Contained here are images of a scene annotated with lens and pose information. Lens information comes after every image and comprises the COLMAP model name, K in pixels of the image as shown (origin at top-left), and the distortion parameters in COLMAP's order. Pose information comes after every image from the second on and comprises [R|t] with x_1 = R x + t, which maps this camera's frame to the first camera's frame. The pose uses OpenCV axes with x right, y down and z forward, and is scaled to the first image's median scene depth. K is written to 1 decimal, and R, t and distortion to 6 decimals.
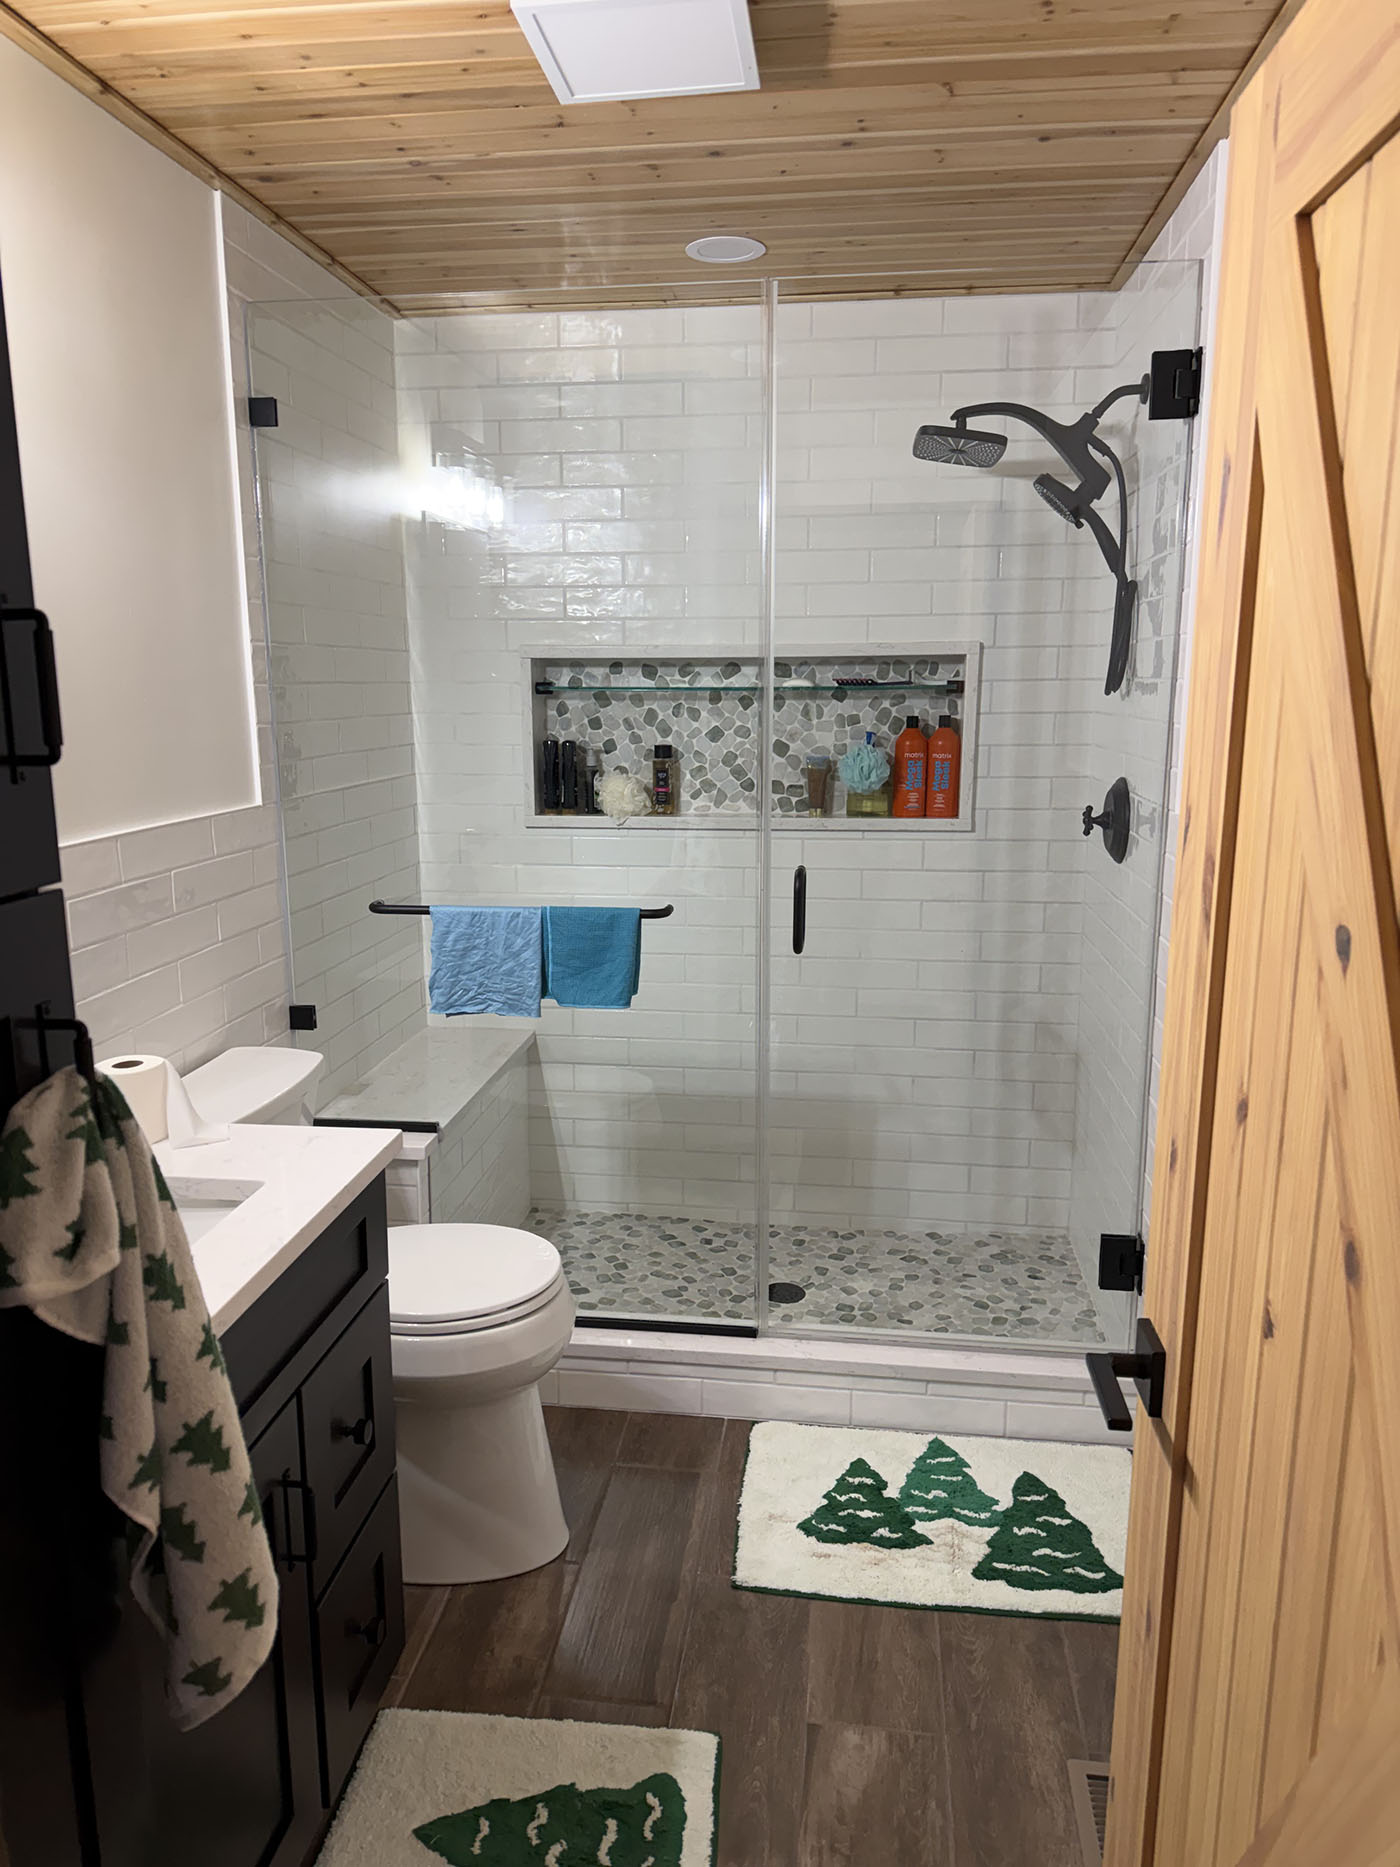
lens RADIAL K [[1312.4, 0, 692.4], [0, 1312.4, 908.5], [0, 0, 1]] dist [0.041937, -0.046558]
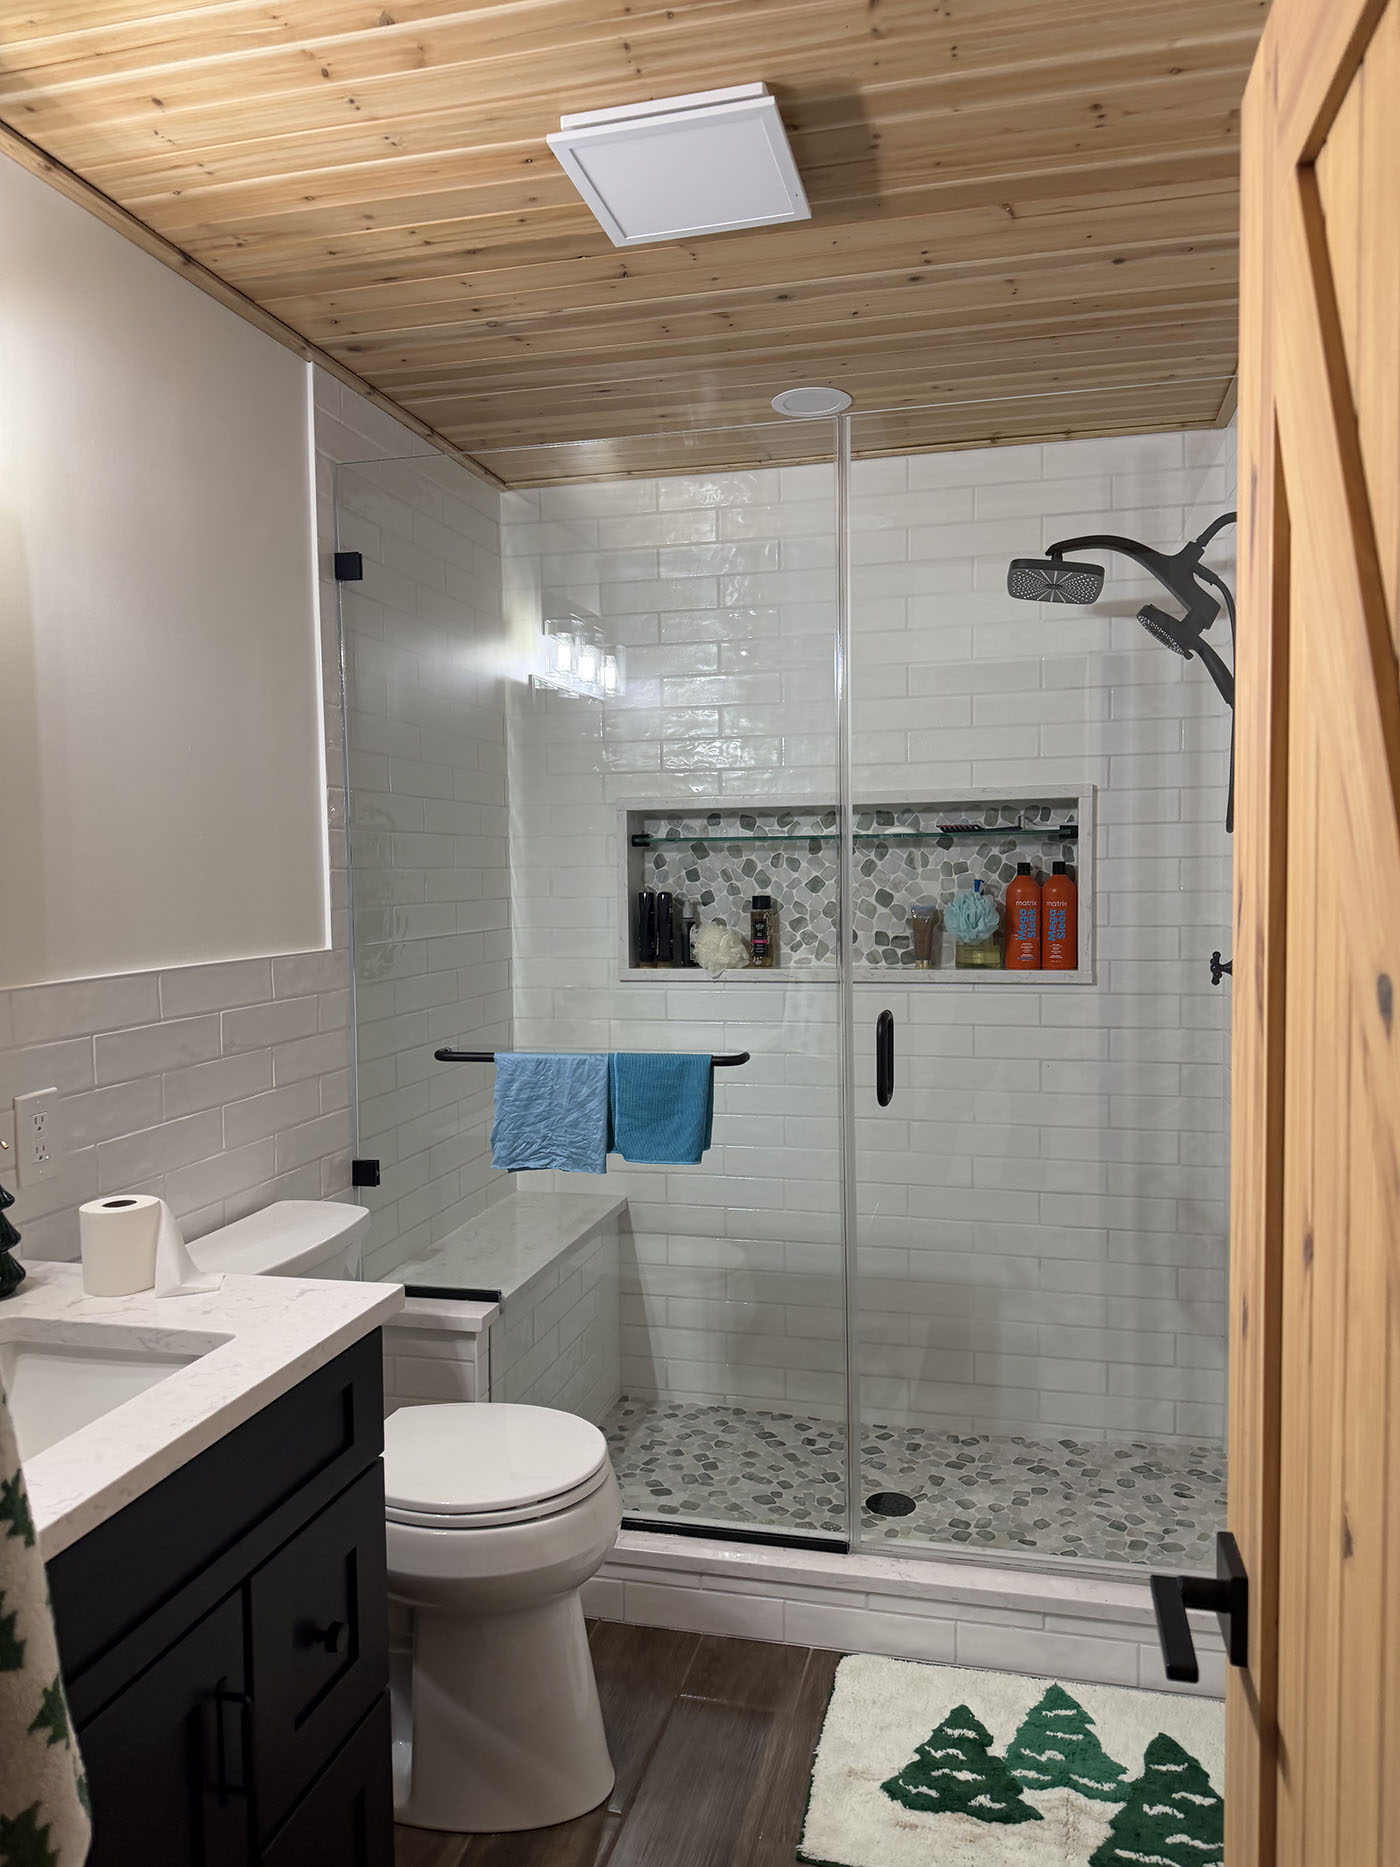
lens RADIAL K [[1312.4, 0, 705.6], [0, 1312.4, 907.4], [0, 0, 1]] dist [0.041937, -0.046558]
pose [[0.993878, -0.008391, -0.110161, 0.058540], [-0.007164, 0.990118, -0.140051, 0.025430], [0.110248, 0.139983, 0.983997, 0.064368]]
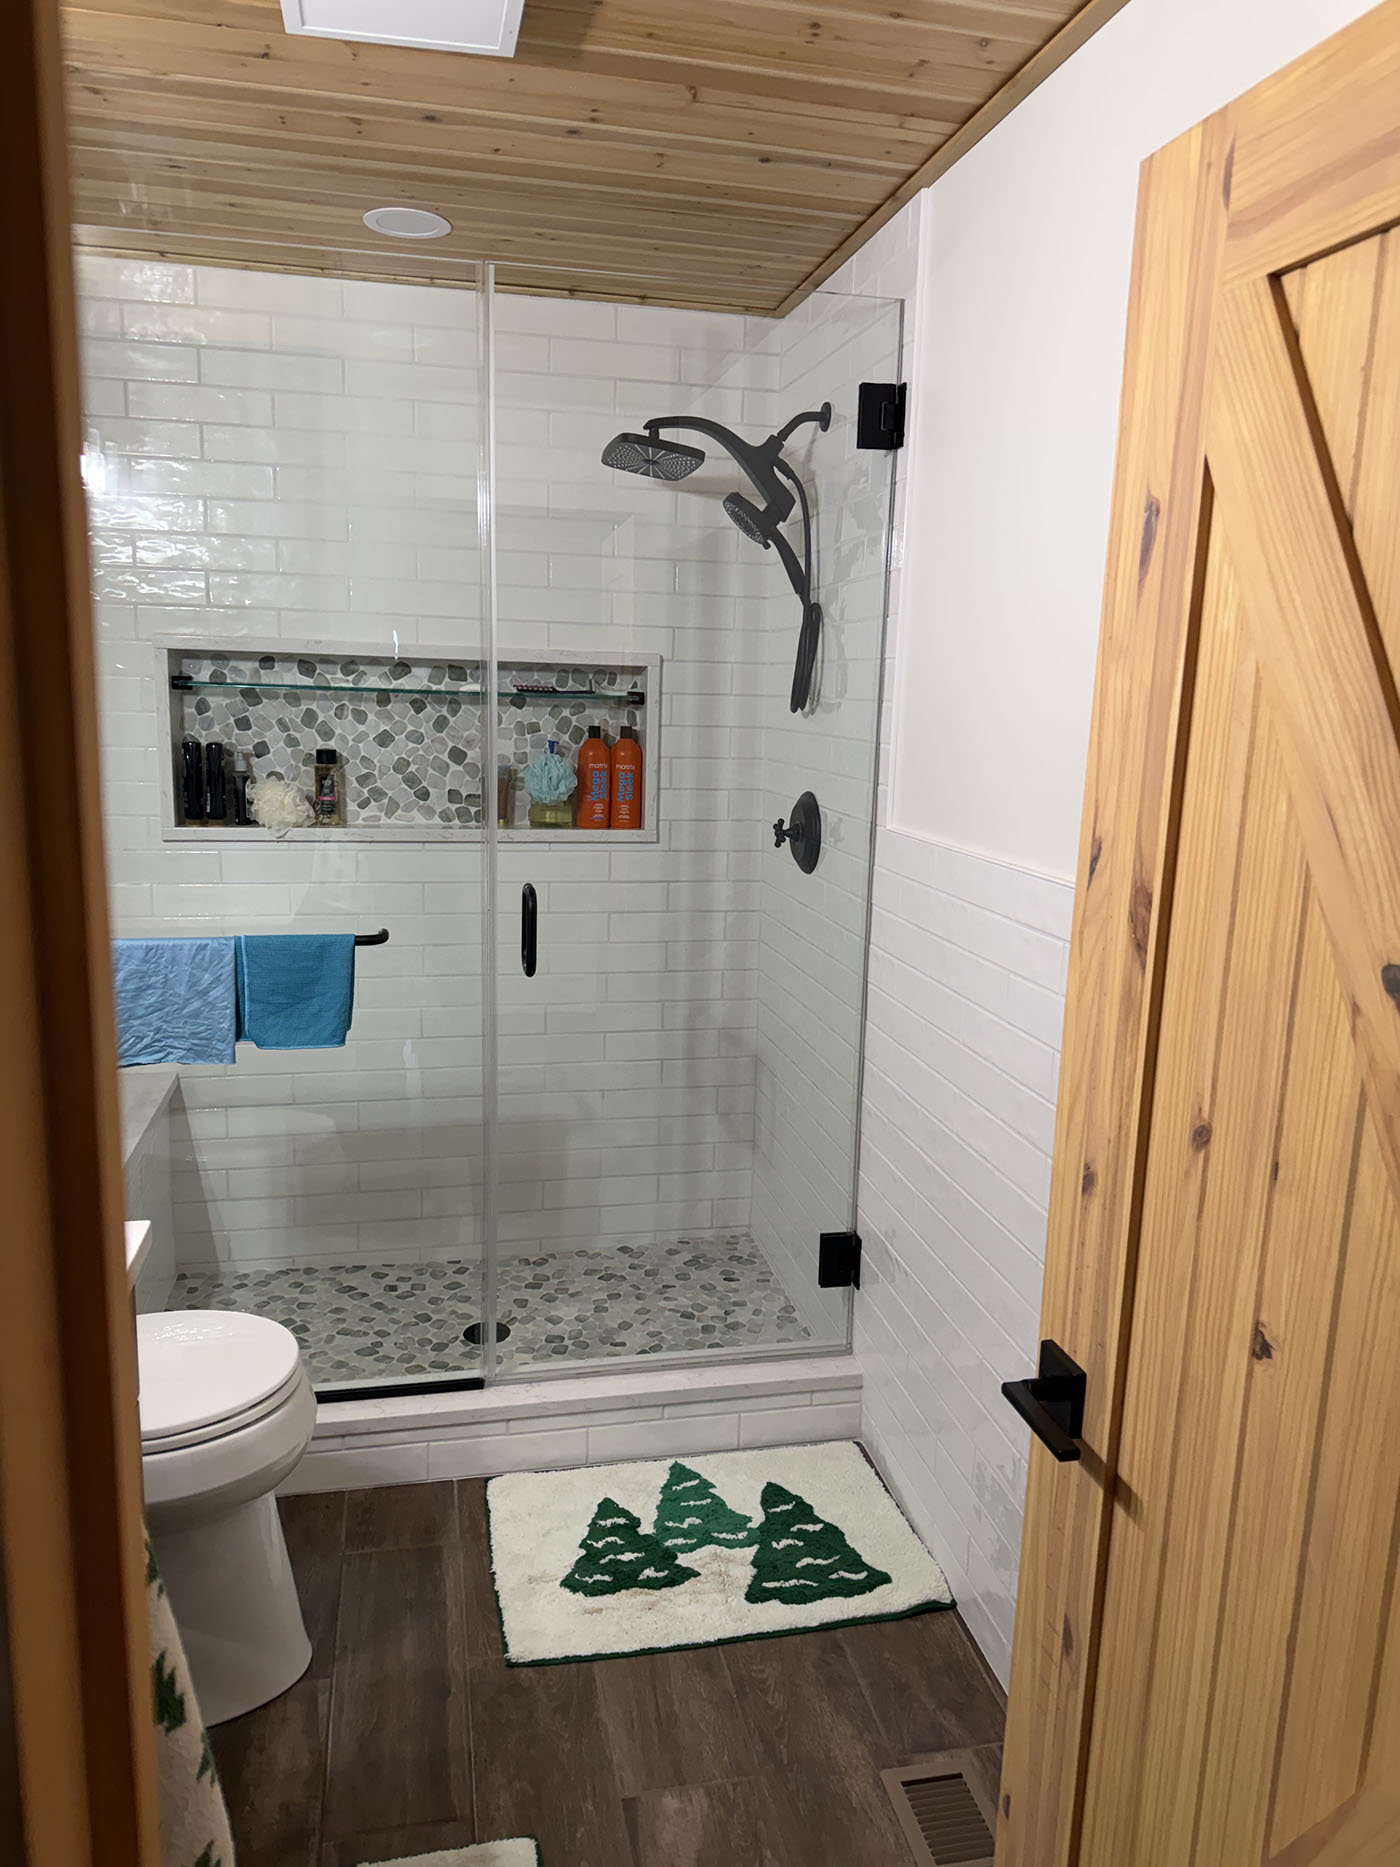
lens RADIAL K [[1312.4, 0, 709.8], [0, 1312.4, 902.5], [0, 0, 1]] dist [0.041937, -0.046558]
pose [[0.942005, -0.026489, 0.334552, -0.110116], [0.028018, 0.999607, 0.000256, -0.015578], [-0.334427, 0.009132, 0.942377, 0.060730]]
